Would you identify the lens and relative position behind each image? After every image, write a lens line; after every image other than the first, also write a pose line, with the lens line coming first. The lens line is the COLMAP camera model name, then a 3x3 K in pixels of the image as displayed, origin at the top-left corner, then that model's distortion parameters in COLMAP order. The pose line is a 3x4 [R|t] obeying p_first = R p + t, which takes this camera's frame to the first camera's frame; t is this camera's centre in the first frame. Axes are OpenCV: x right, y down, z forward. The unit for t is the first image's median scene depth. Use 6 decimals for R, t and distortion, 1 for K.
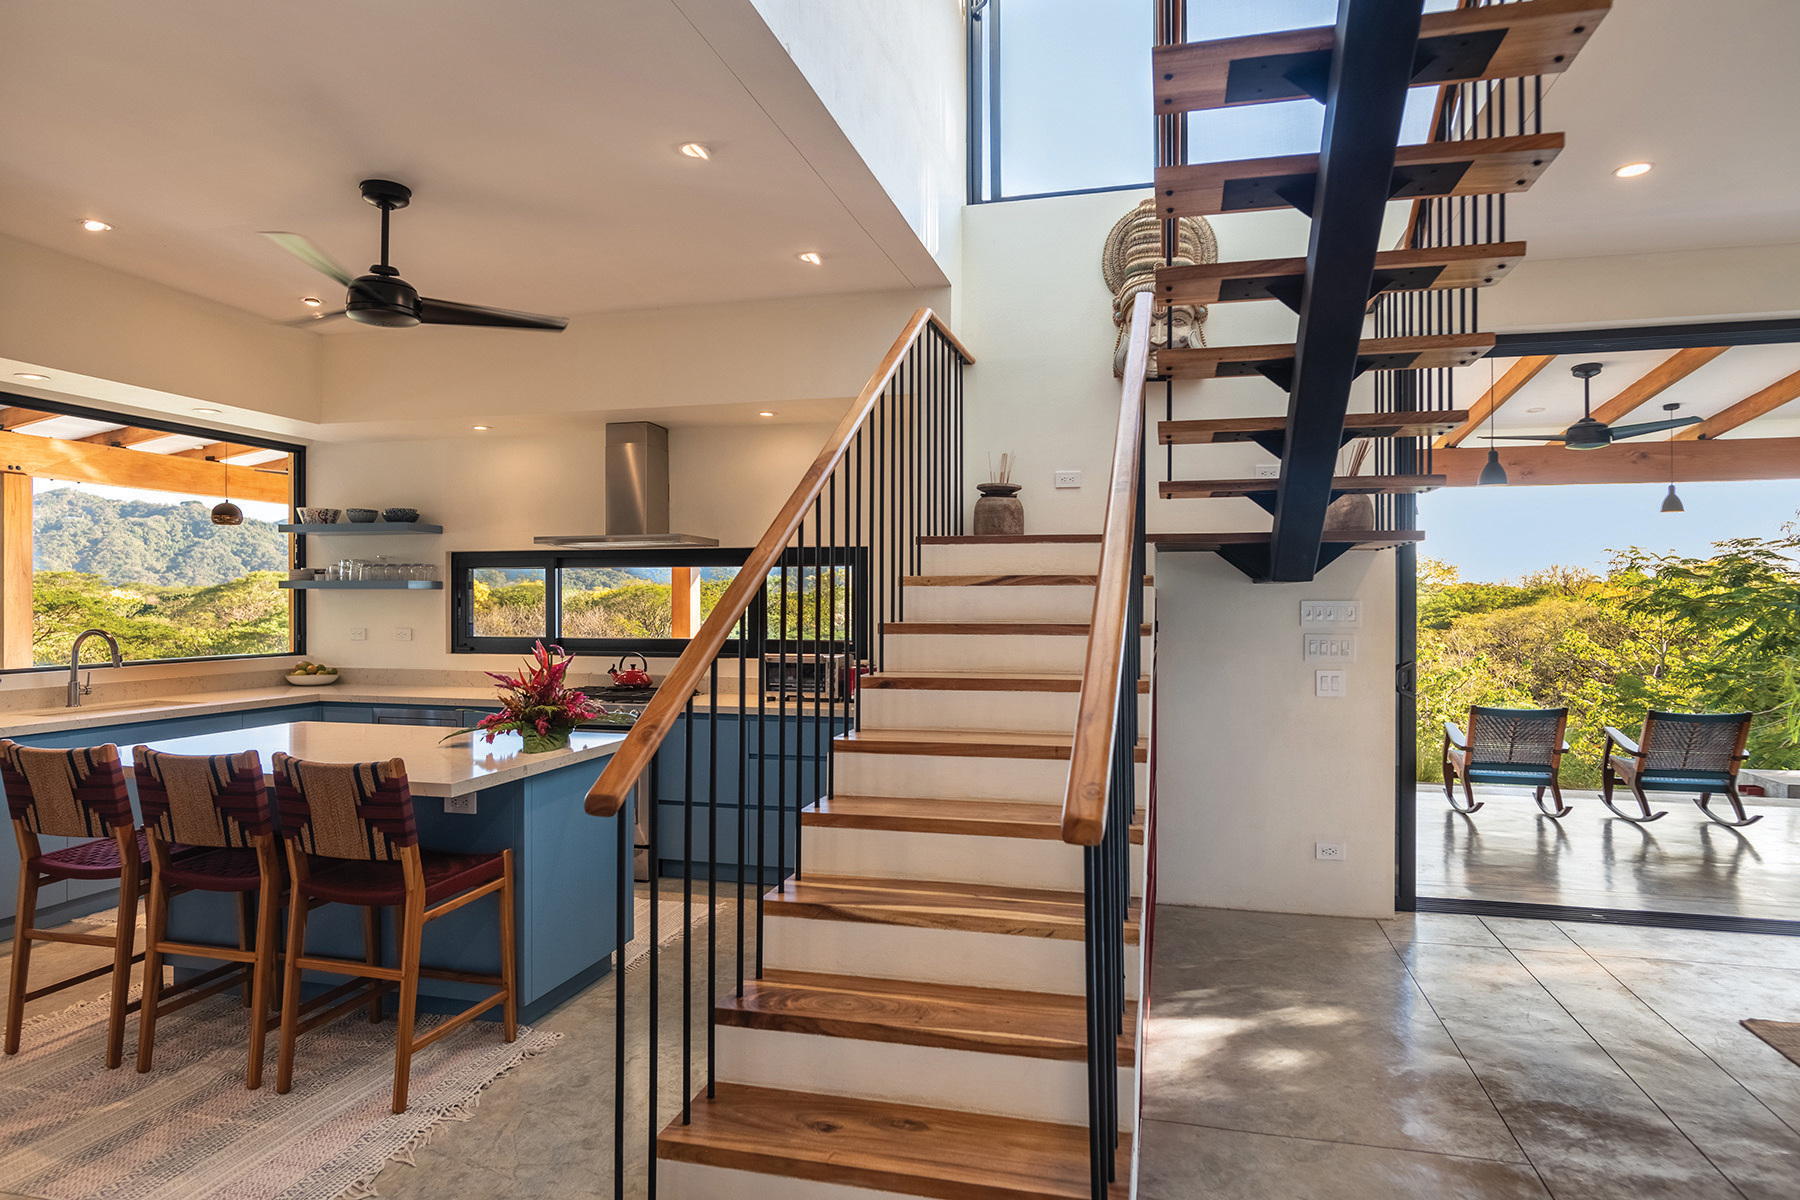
lens RADIAL K [[1041.1, 0, 900.0], [0, 1041.1, 600.0], [0, 0, 1]] dist [-0.025688, 0.012640]
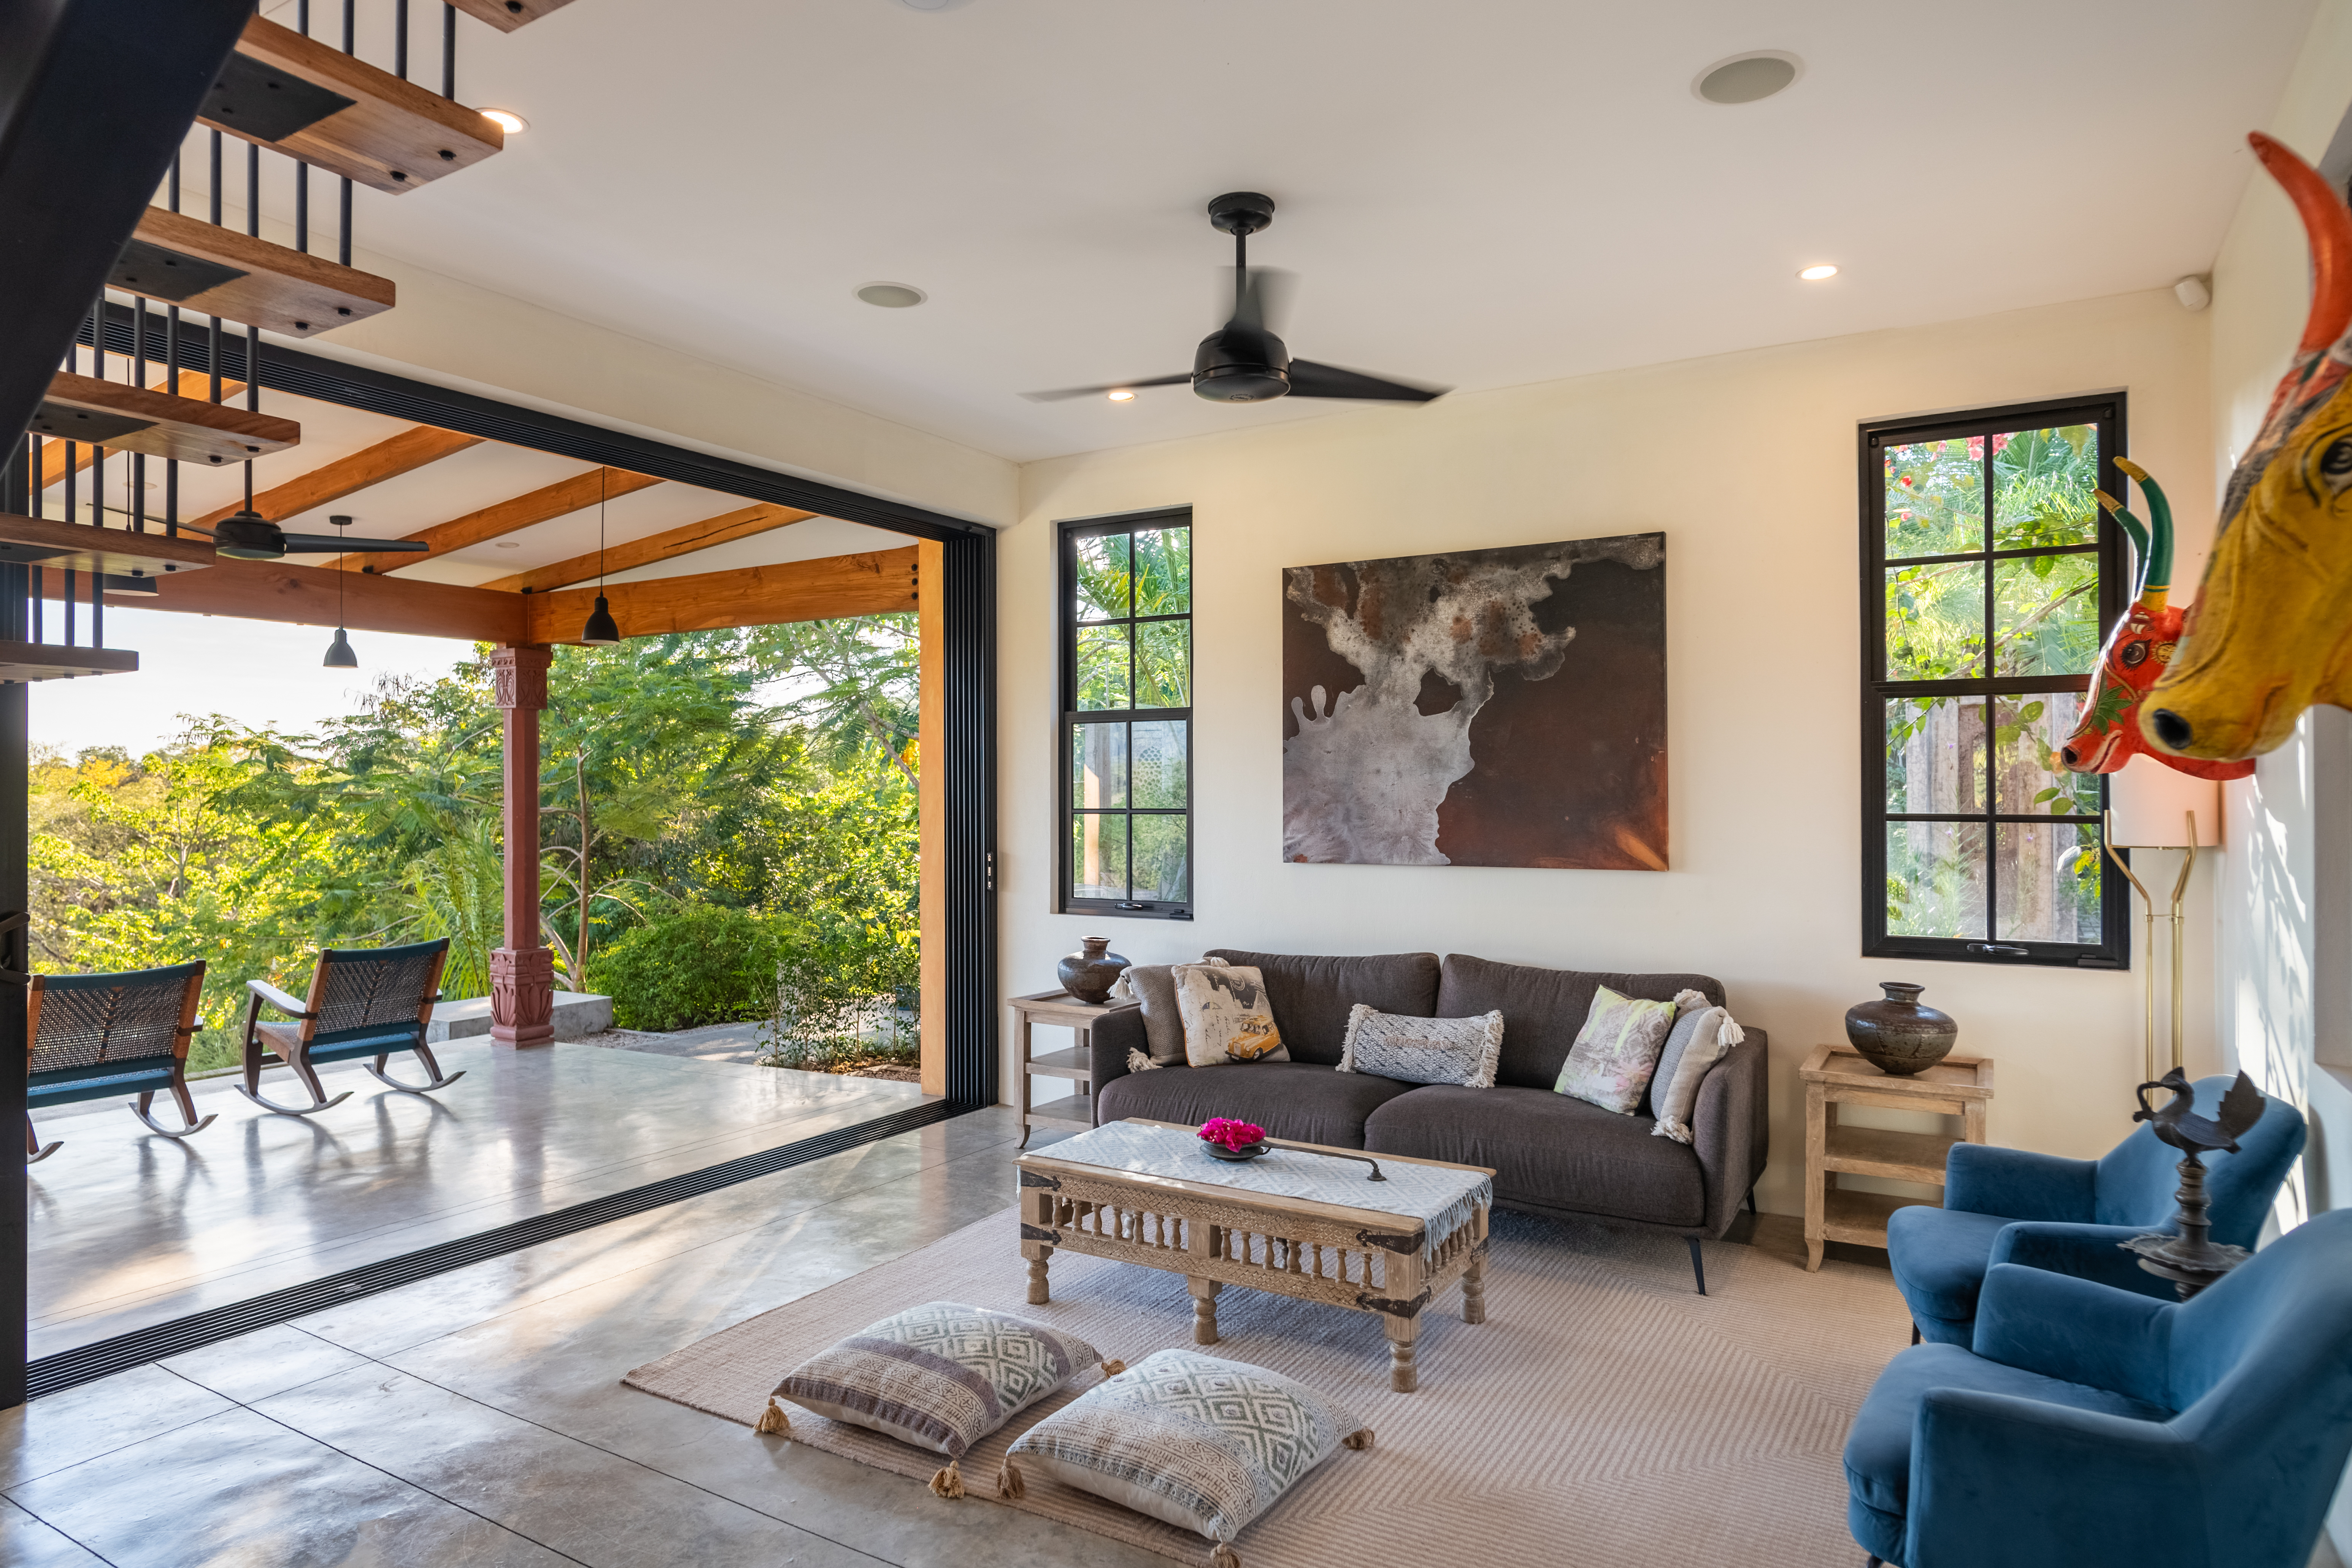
lens RADIAL K [[1360.4, 0, 1176.0], [0, 1360.4, 784.0], [0, 0, 1]] dist [-0.025688, 0.012640]
pose [[0.276581, 0.003744, 0.960983, 0.022329], [0.001706, 0.999989, -0.004387, 0.000760], [-0.960989, 0.002853, 0.276571, 0.337466]]
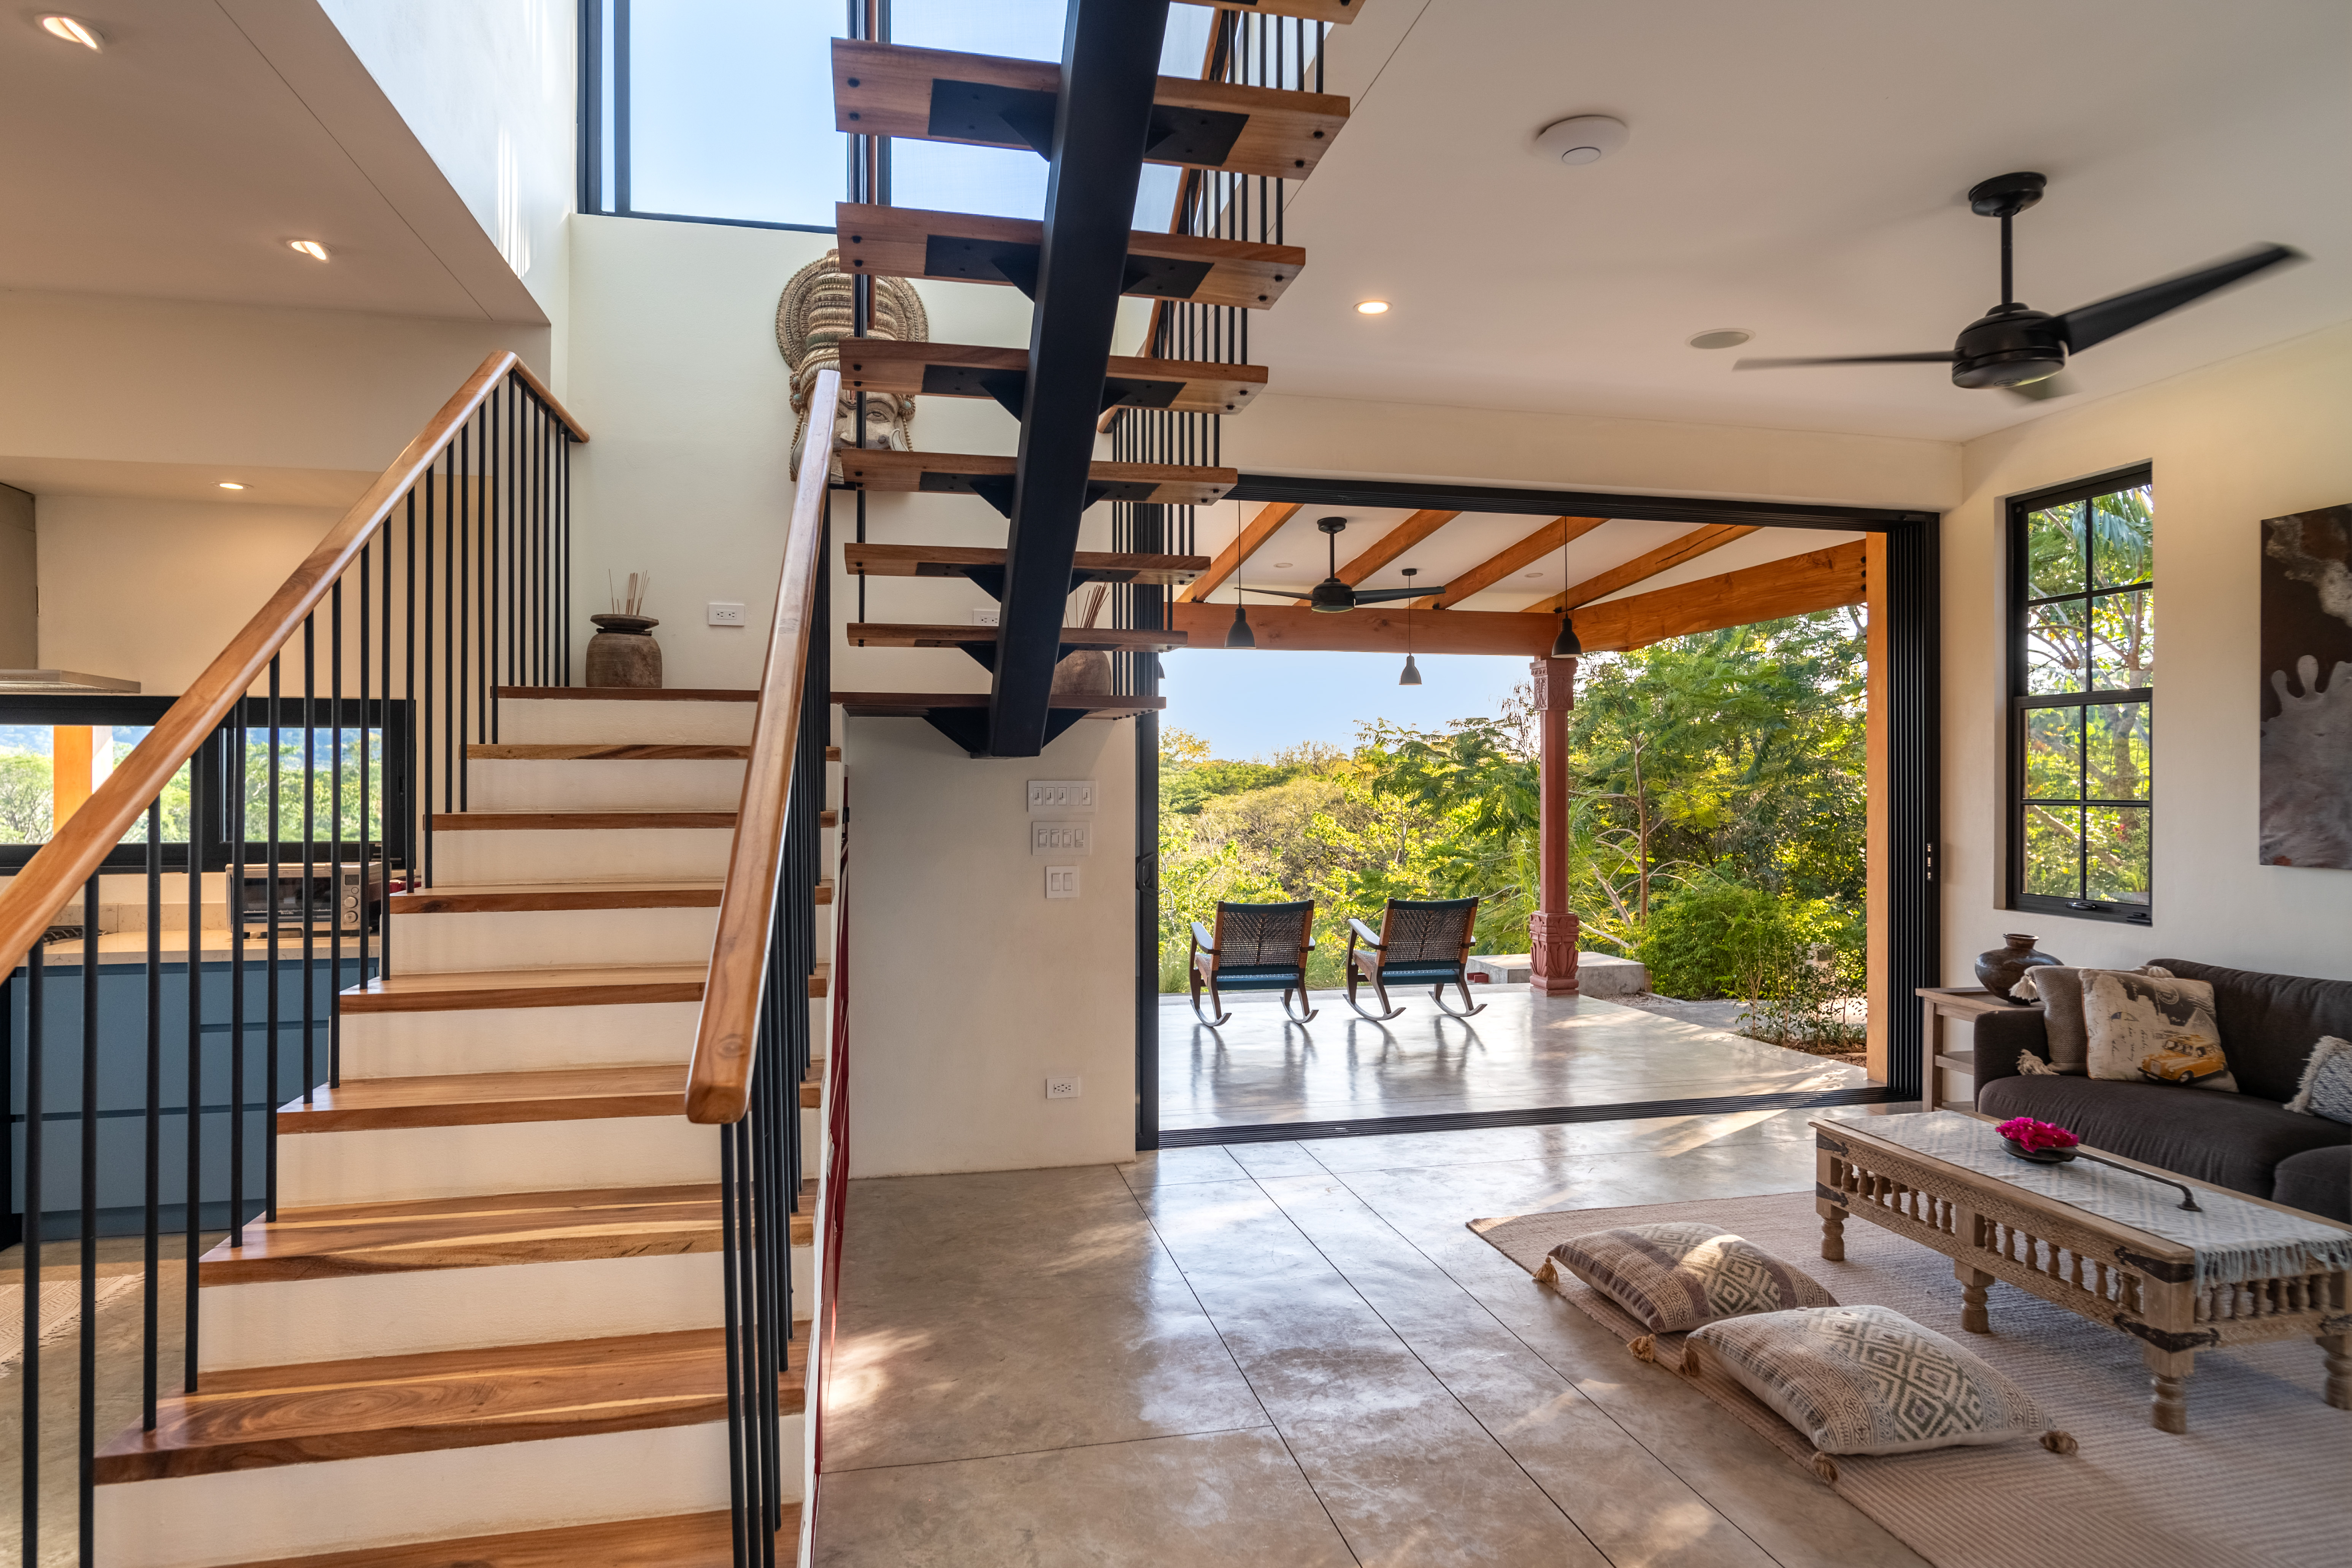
lens RADIAL K [[1350.3, 0, 1183.5], [0, 1350.3, 785.0], [0, 0, 1]] dist [-0.027802, 0.012675]
pose [[0.889436, -0.002243, 0.457054, 0.019326], [0.000536, 0.999992, 0.003863, 0.000400], [-0.457059, -0.003191, 0.889431, 0.017037]]
